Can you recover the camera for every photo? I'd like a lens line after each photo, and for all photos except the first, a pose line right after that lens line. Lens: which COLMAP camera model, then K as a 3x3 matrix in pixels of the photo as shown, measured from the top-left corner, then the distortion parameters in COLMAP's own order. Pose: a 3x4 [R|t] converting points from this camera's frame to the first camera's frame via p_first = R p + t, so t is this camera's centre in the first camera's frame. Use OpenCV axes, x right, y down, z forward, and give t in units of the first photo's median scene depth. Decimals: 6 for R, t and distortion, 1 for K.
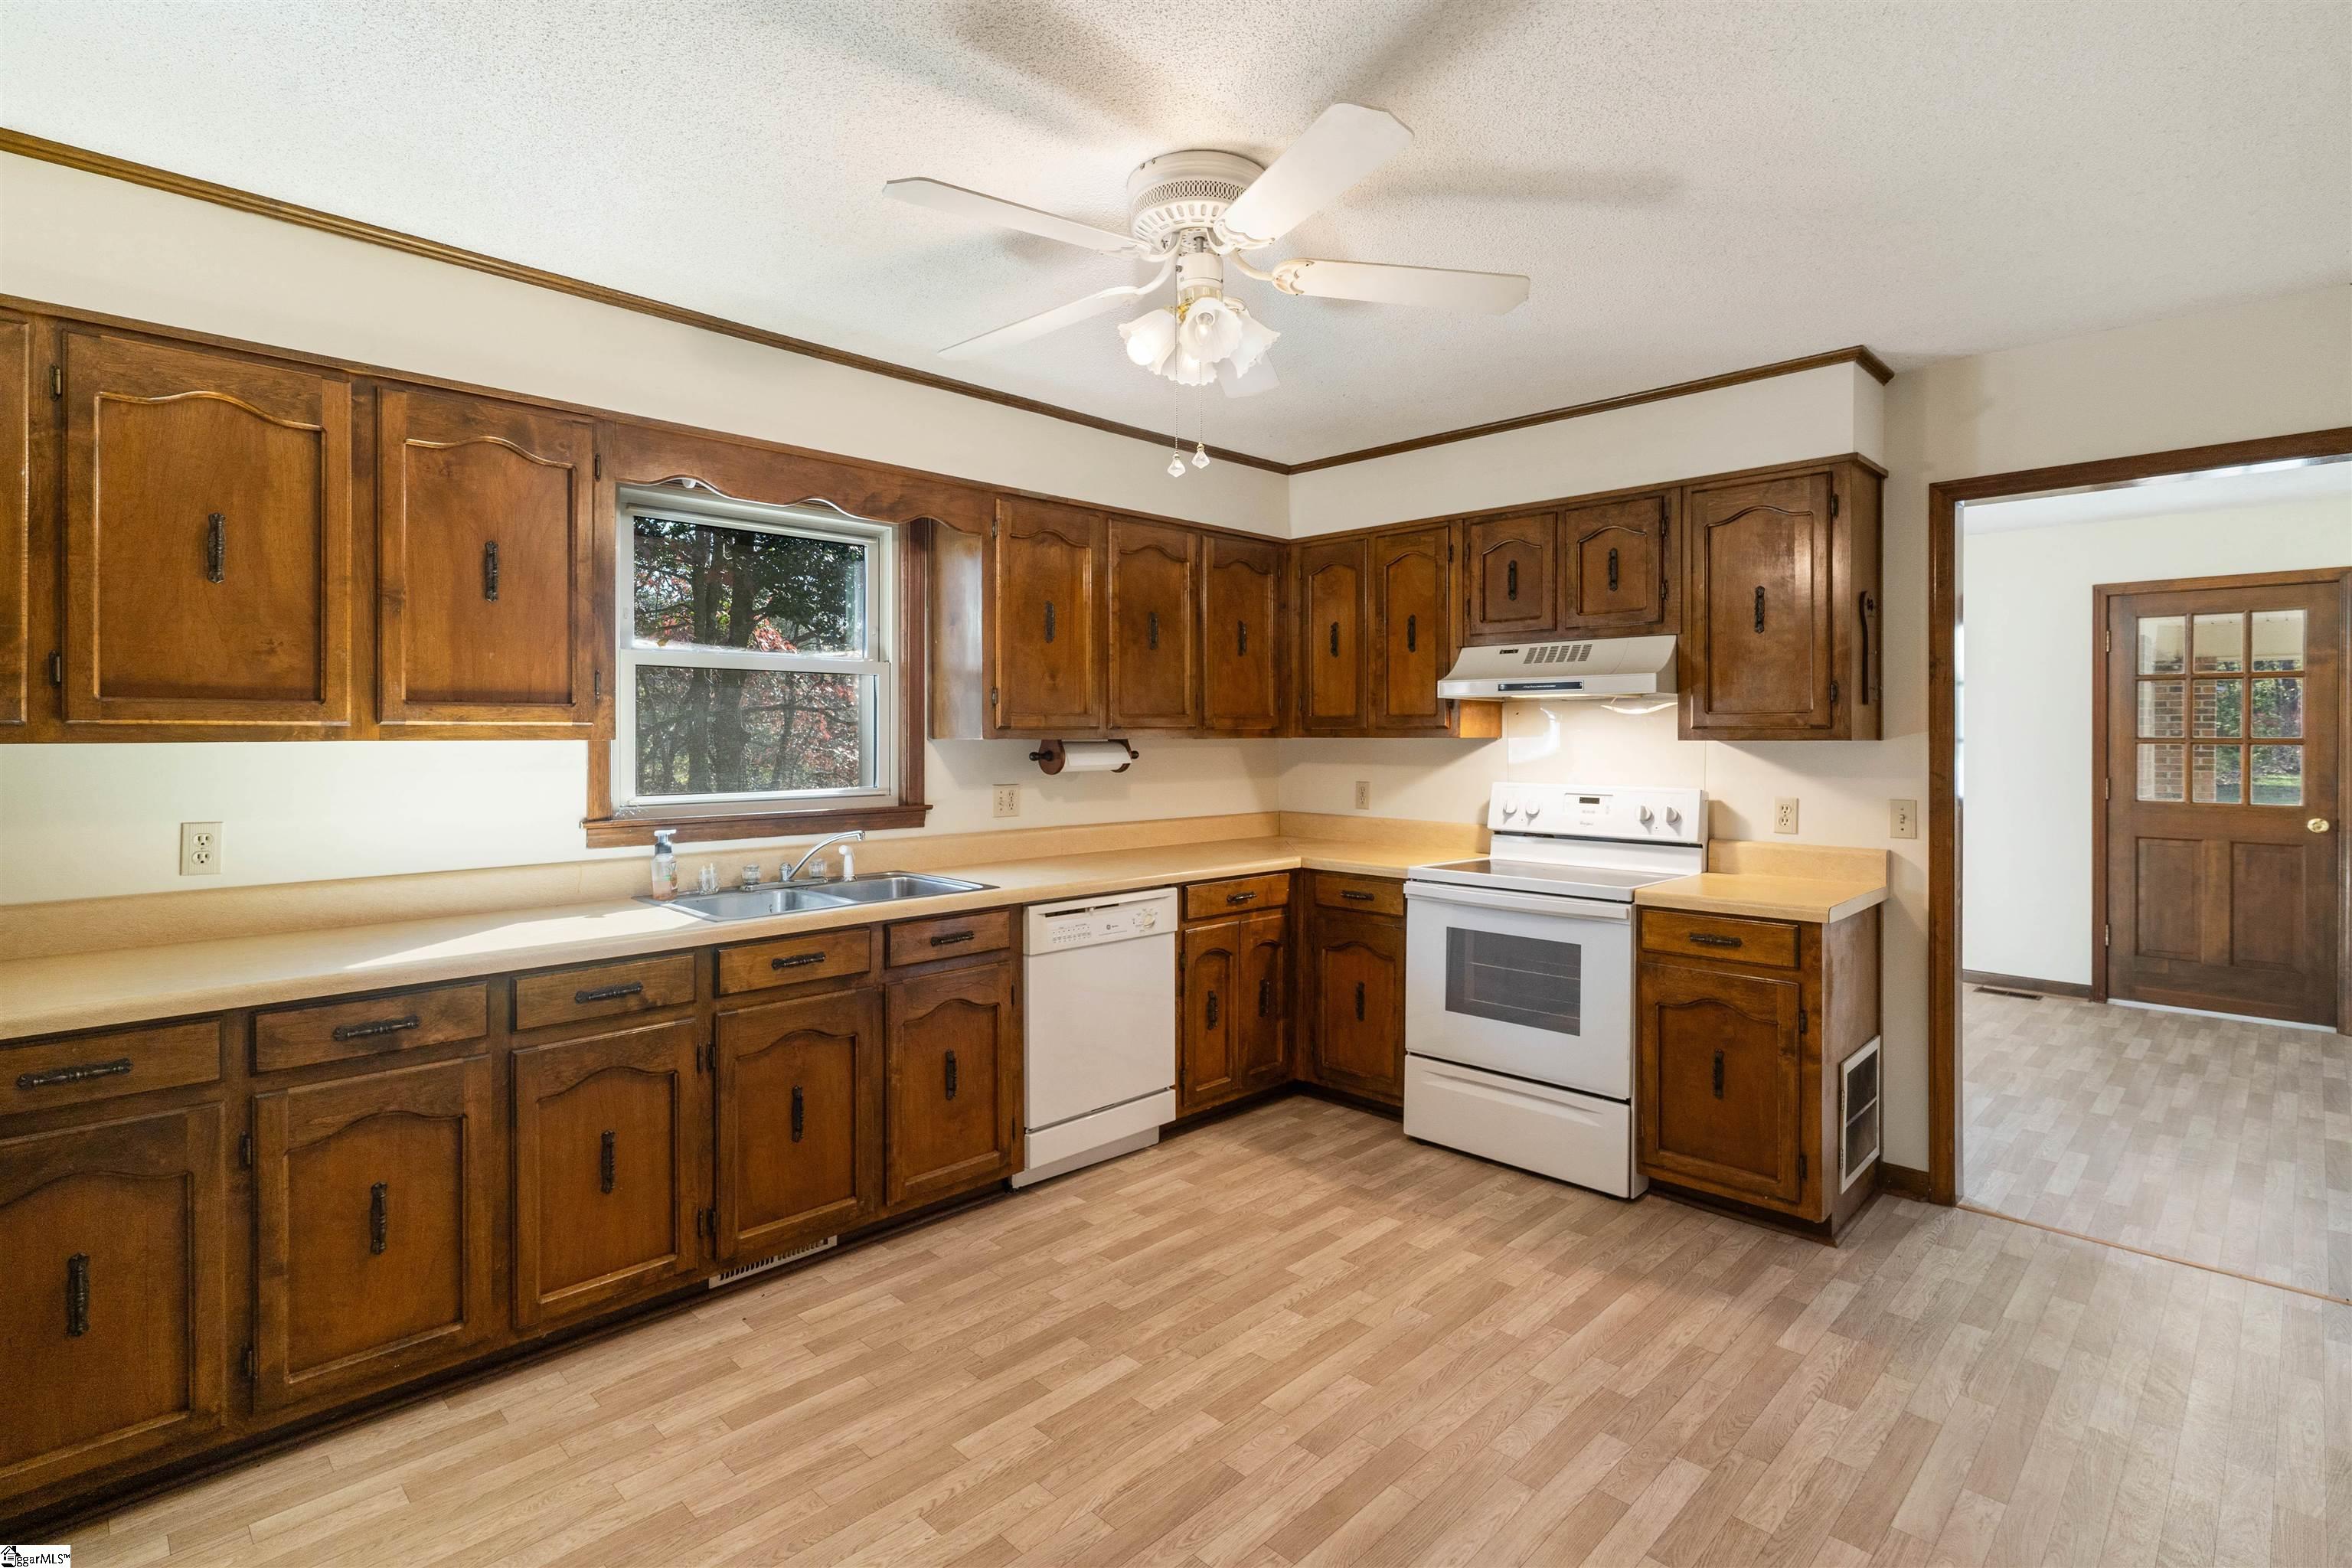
lens RADIAL K [[1146.7, 0, 1127.3], [0, 1146.7, 742.4], [0, 0, 1]] dist [0.000968, -0.000042]
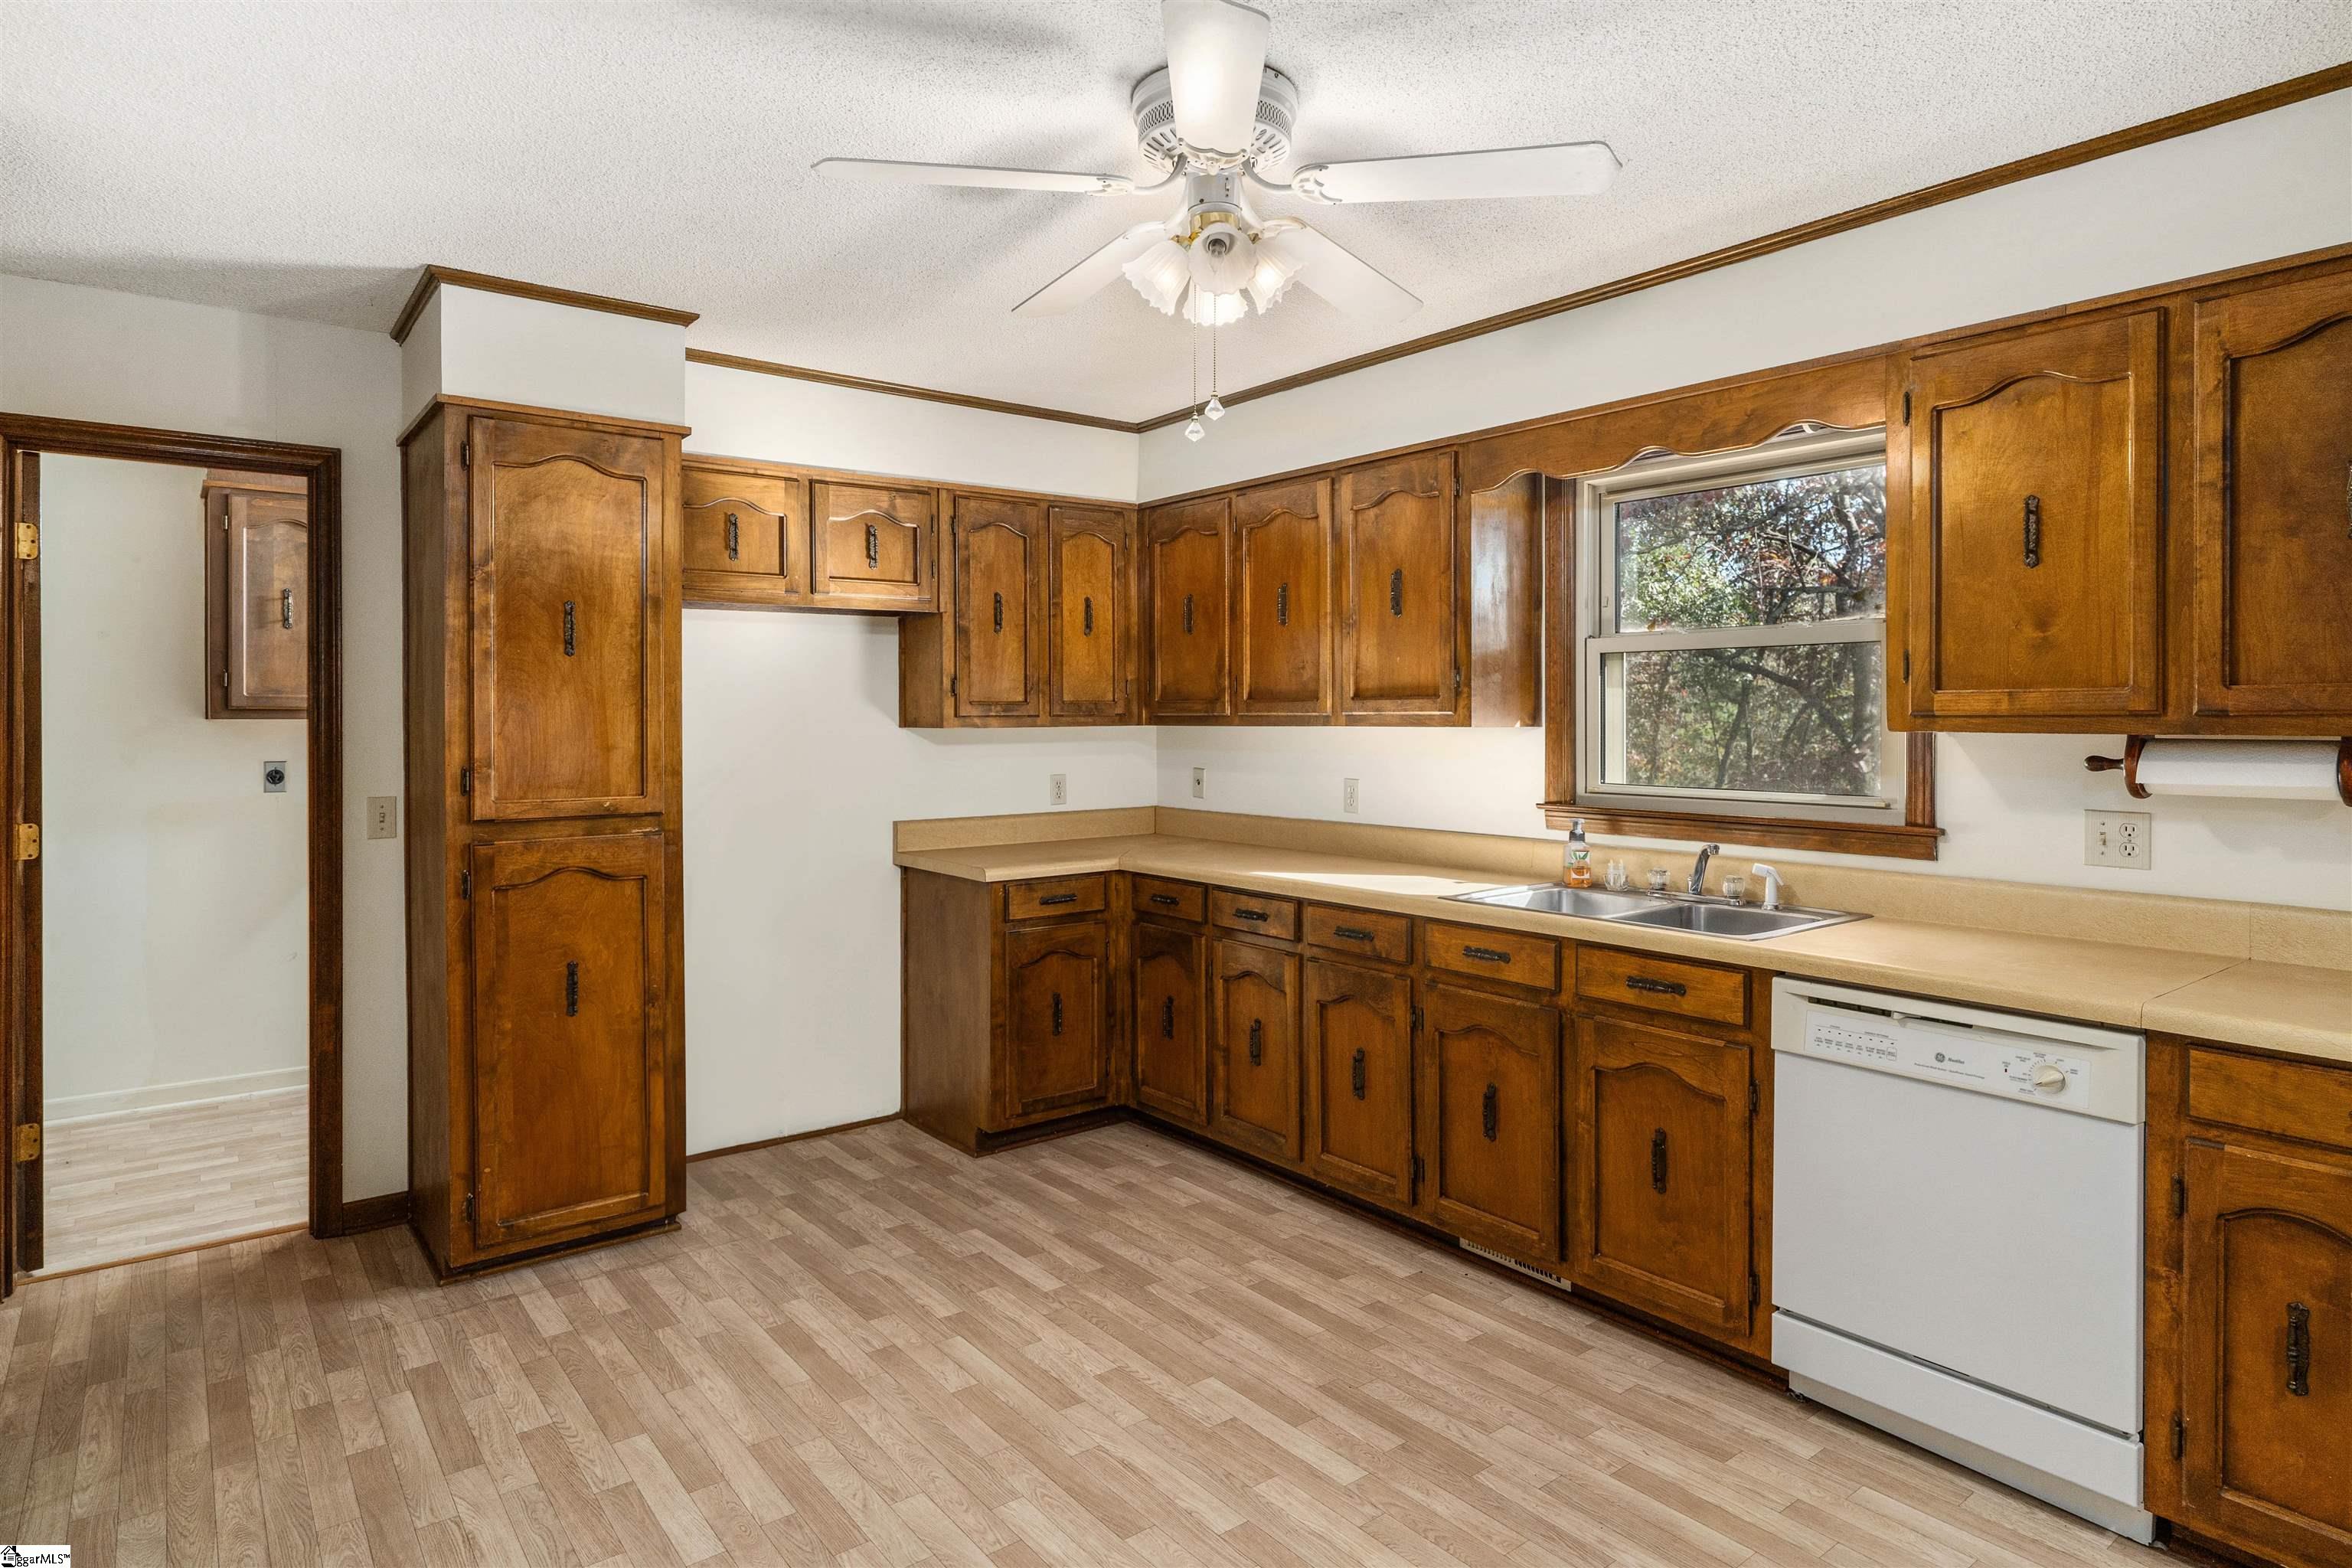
lens RADIAL K [[1315.4, 0, 1176.3], [0, 1315.4, 721.5], [0, 0, 1]] dist [-0.002555, -0.001250]
pose [[-0.114534, 0.000392, -0.993419, 0.832010], [-0.010280, 0.999946, 0.001580, -0.006995], [0.993366, 0.010393, -0.114524, 0.837626]]
